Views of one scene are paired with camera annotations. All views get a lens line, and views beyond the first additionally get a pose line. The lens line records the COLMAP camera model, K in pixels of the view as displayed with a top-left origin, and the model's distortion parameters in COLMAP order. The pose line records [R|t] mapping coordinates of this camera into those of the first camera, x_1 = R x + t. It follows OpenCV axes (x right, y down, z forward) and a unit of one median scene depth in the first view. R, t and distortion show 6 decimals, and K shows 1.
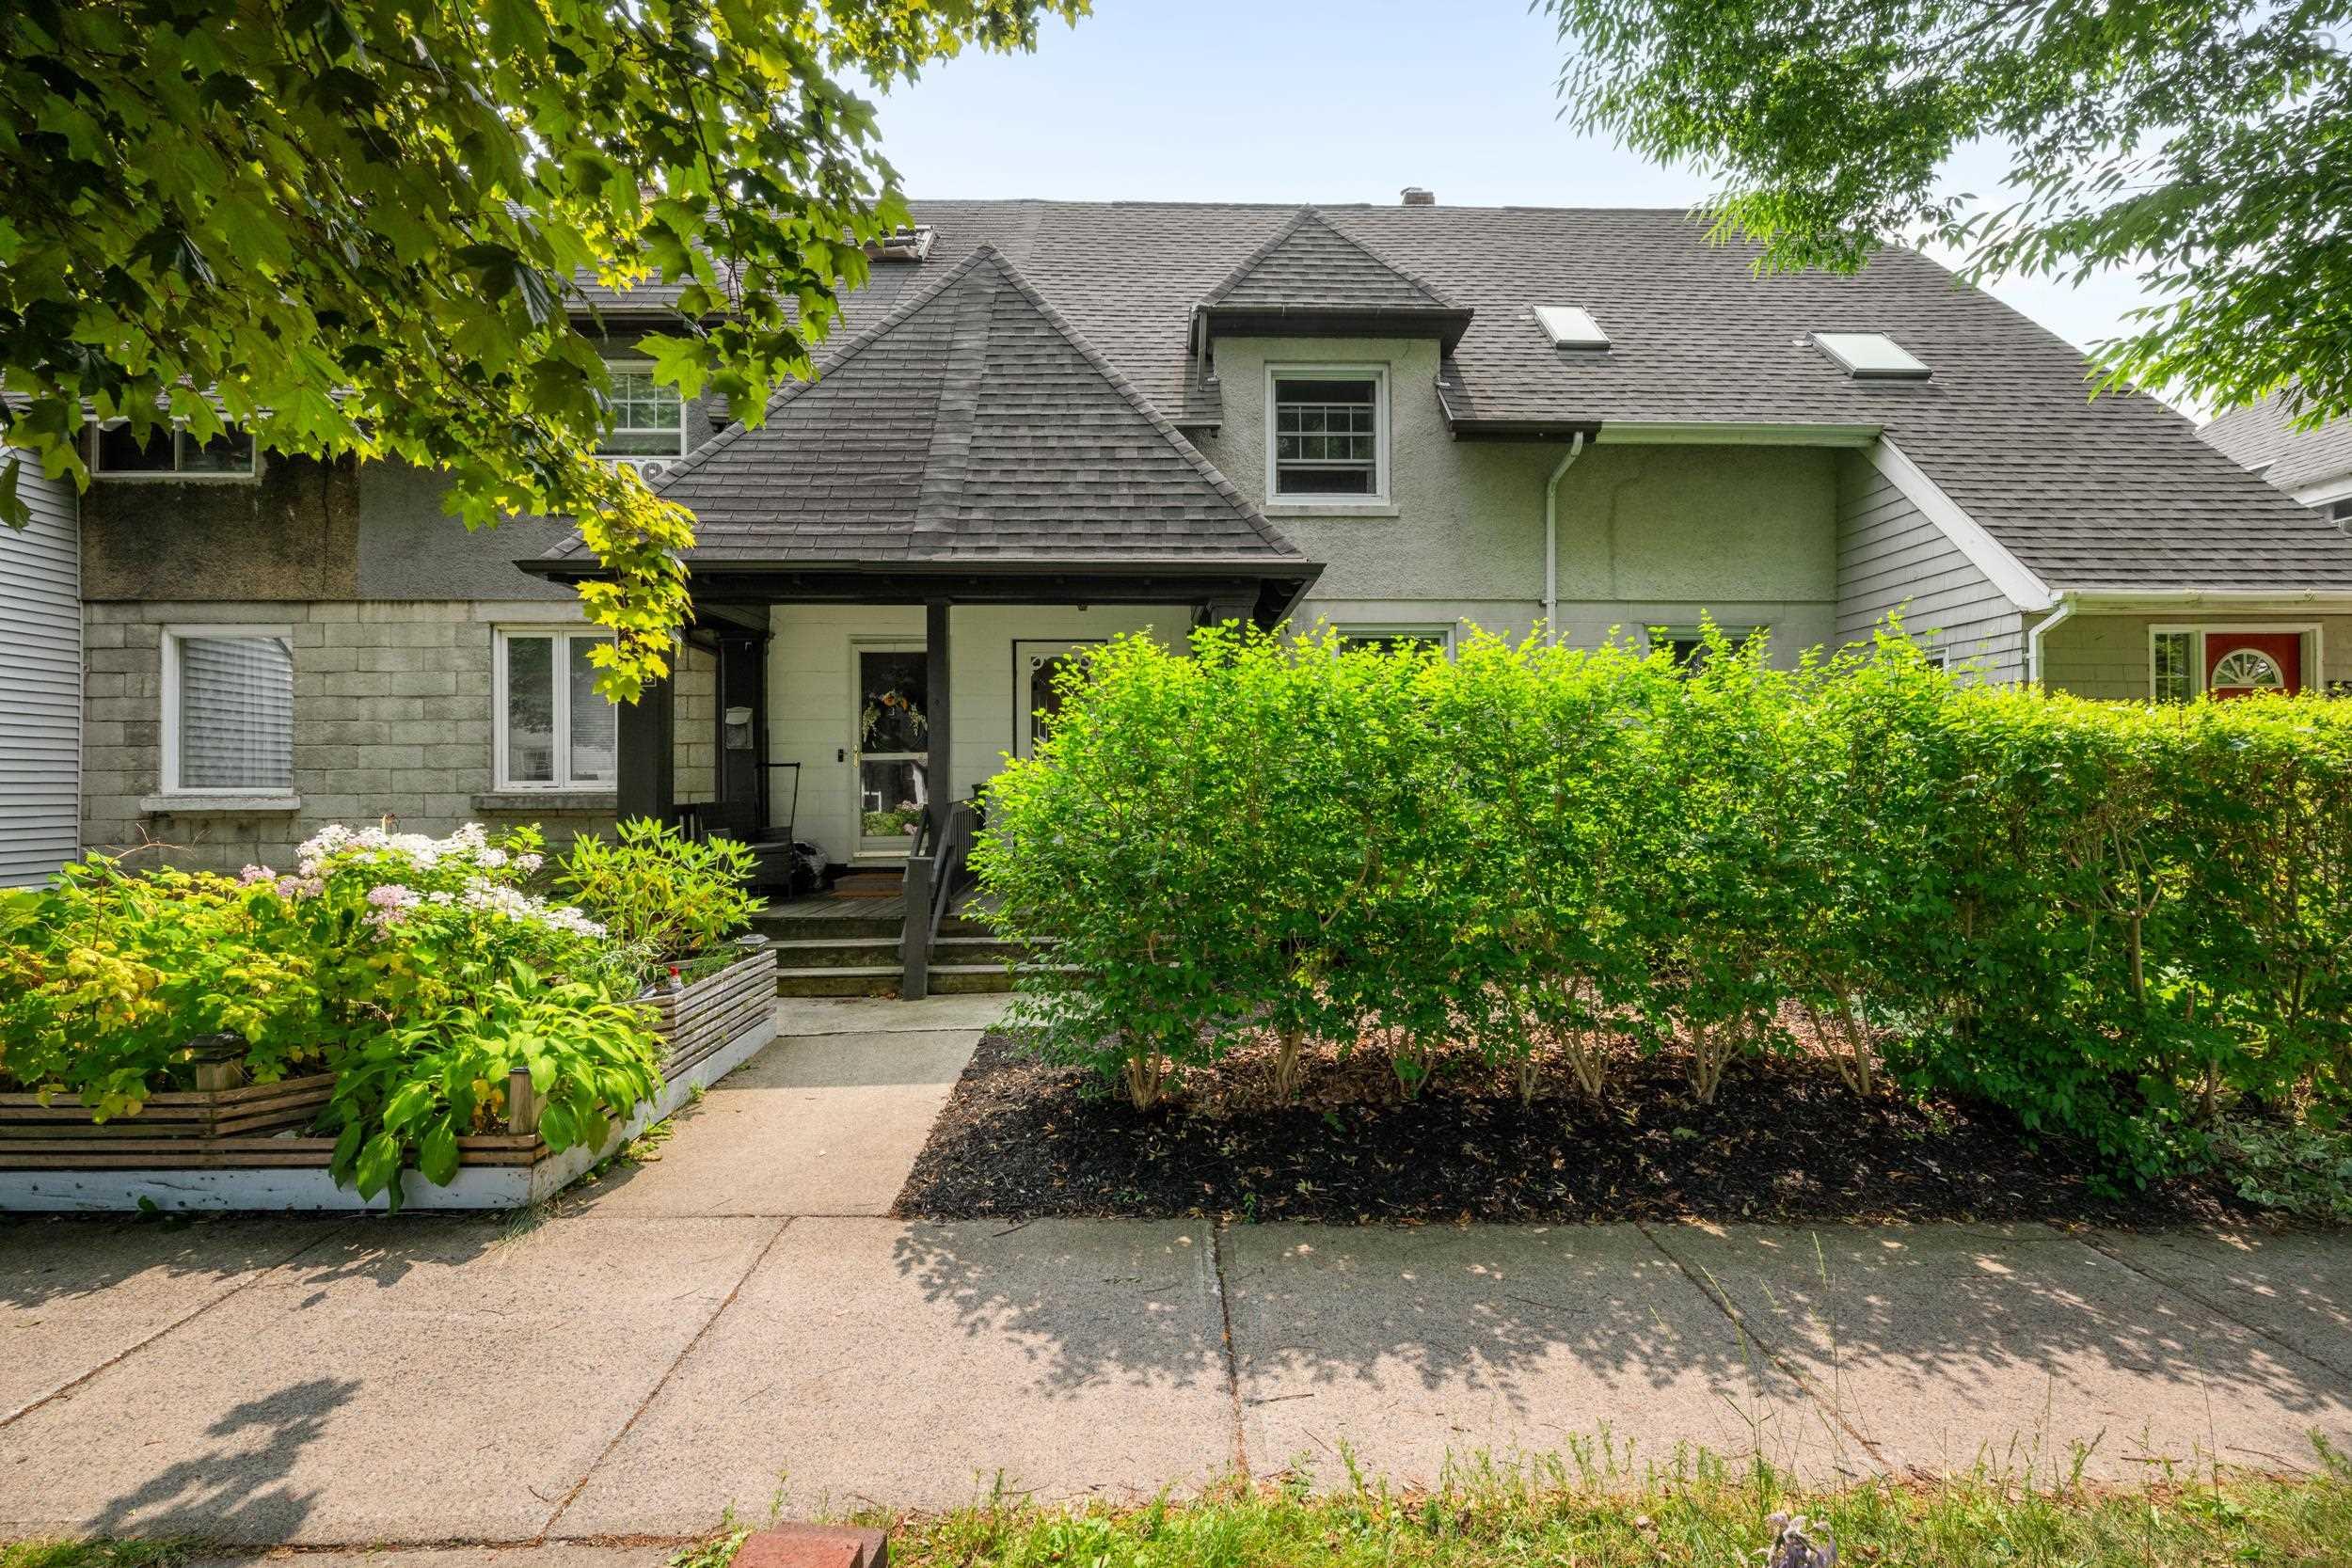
lens RADIAL K [[1053.1, 0, 1171.1], [0, 1053.1, 783.9], [0, 0, 1]] dist [-0.000699, -0.000817]
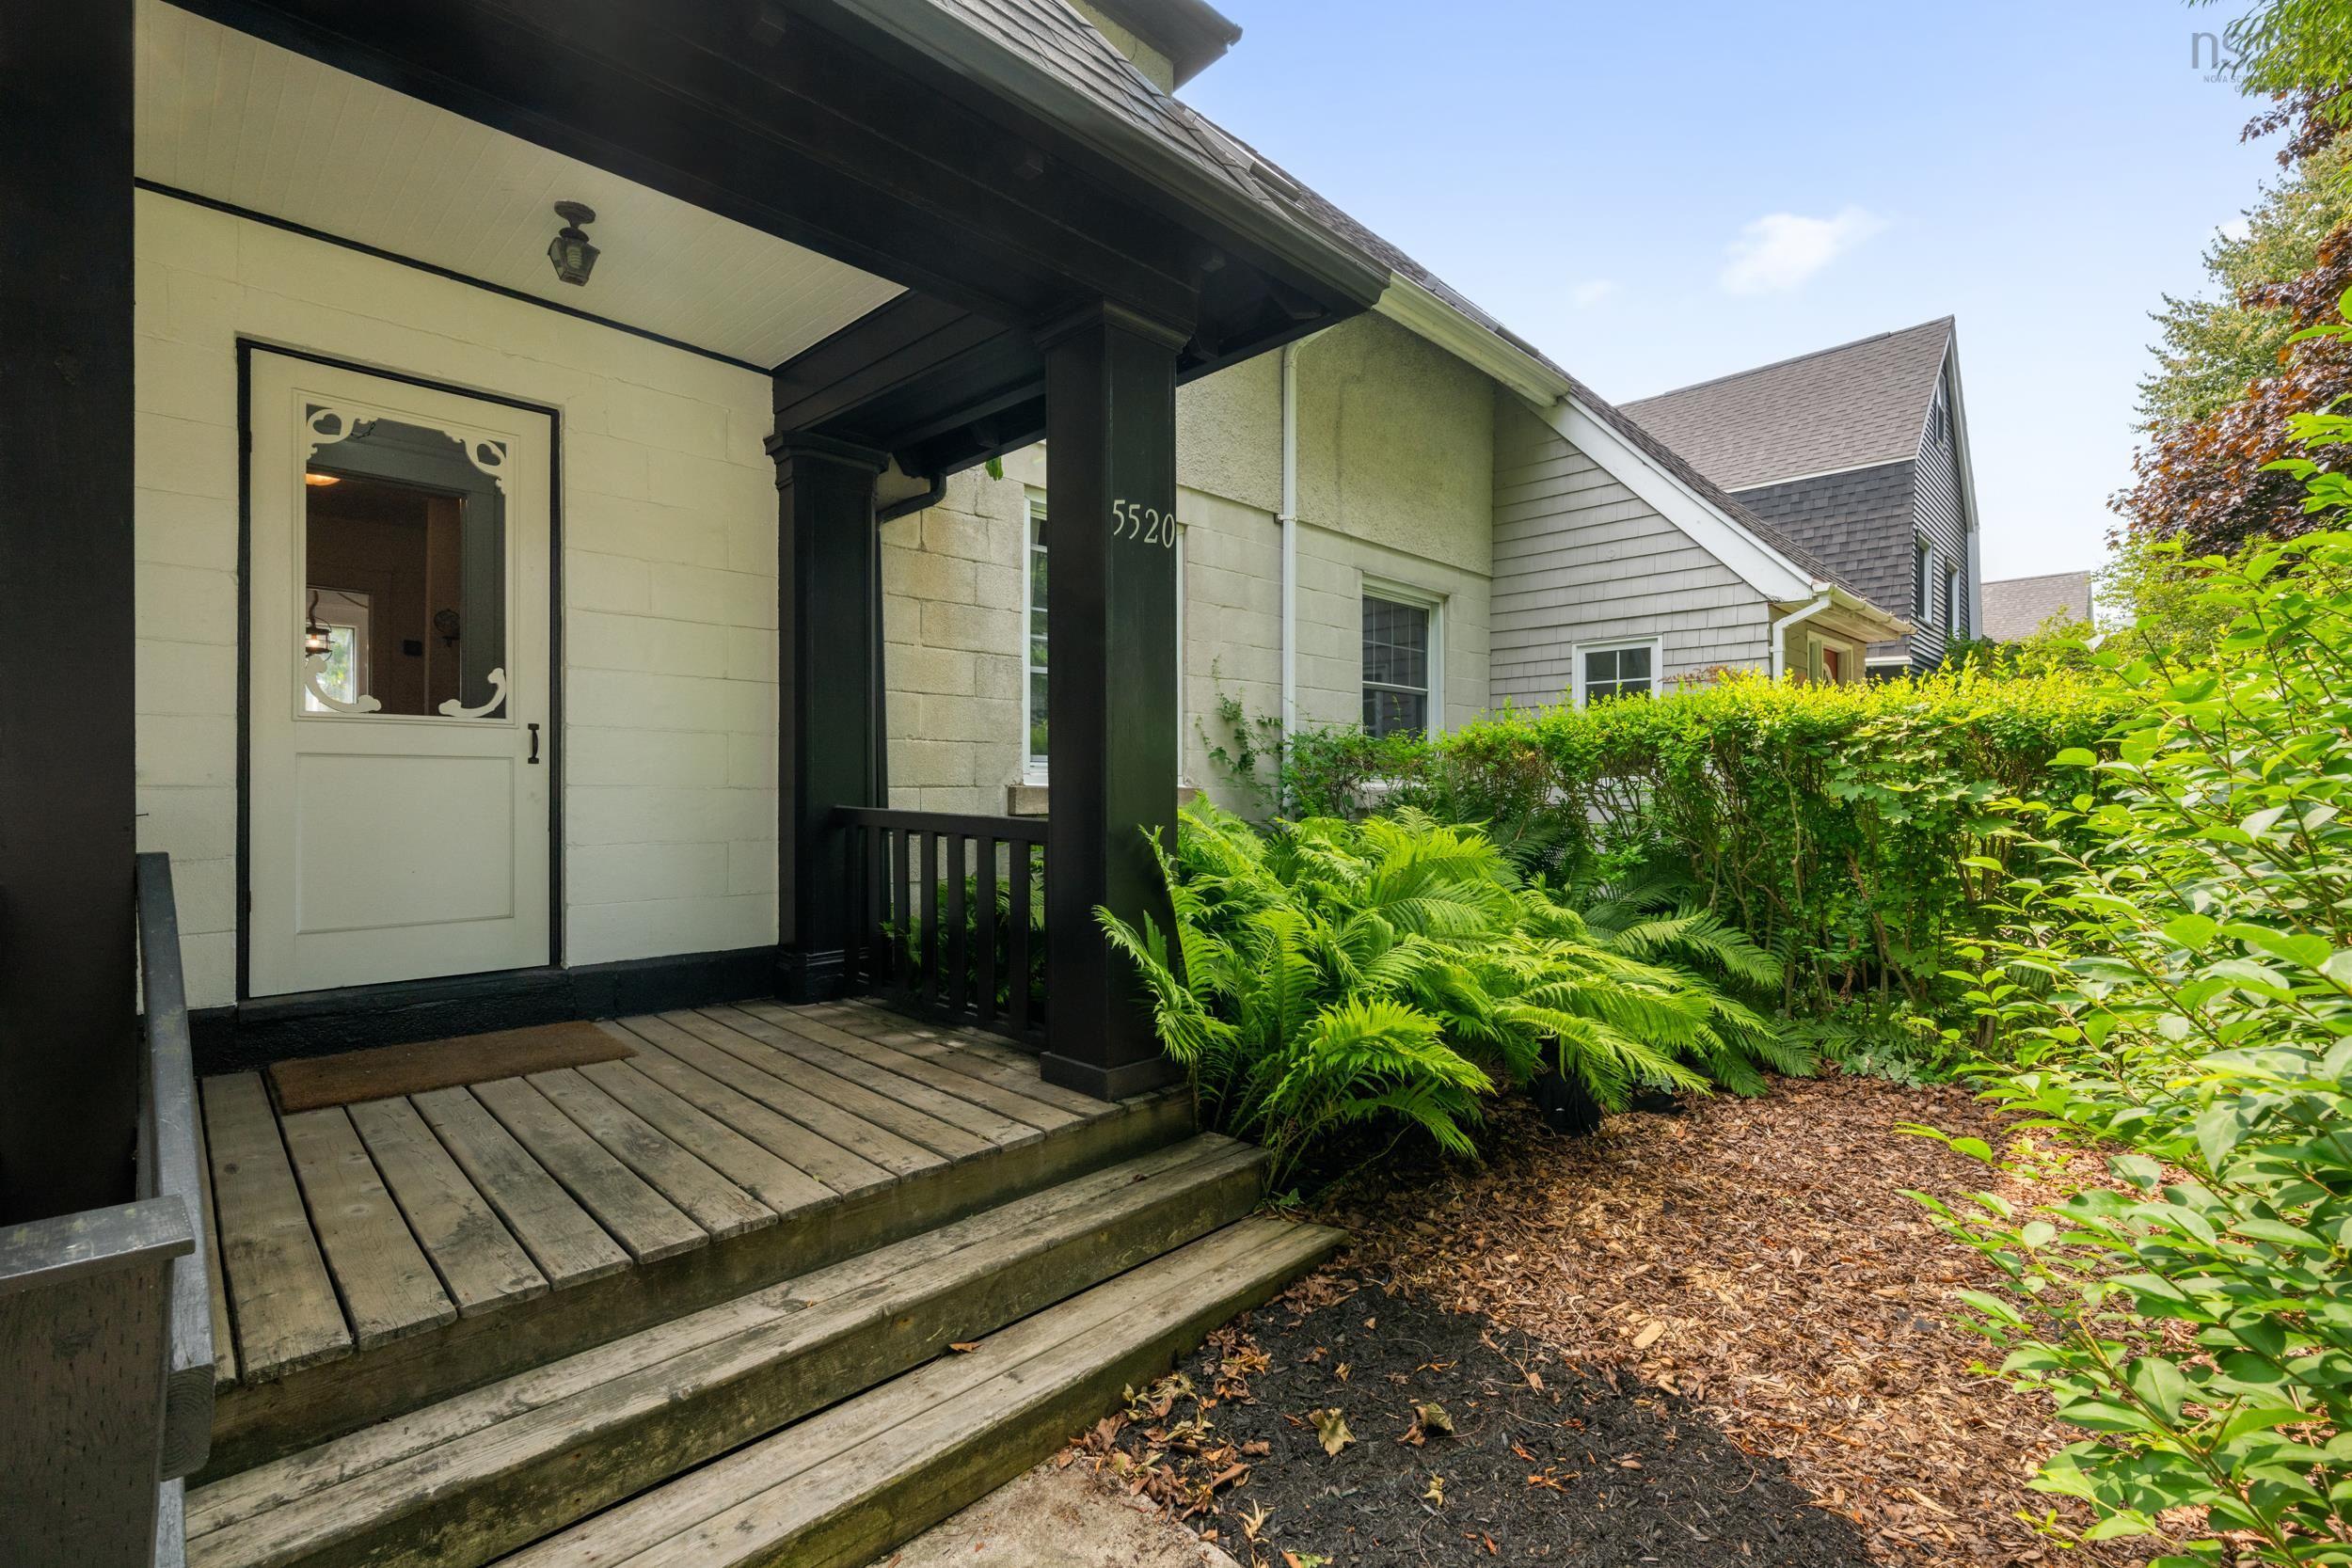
lens RADIAL K [[1053.1, 0, 1184.5], [0, 1053.1, 786.0], [0, 0, 1]] dist [-0.000699, -0.000817]
pose [[0.725997, 0.006569, 0.687666, -0.197792], [-0.006860, 0.999974, -0.002310, 0.003923], [-0.687663, -0.003040, 0.726023, 0.681254]]
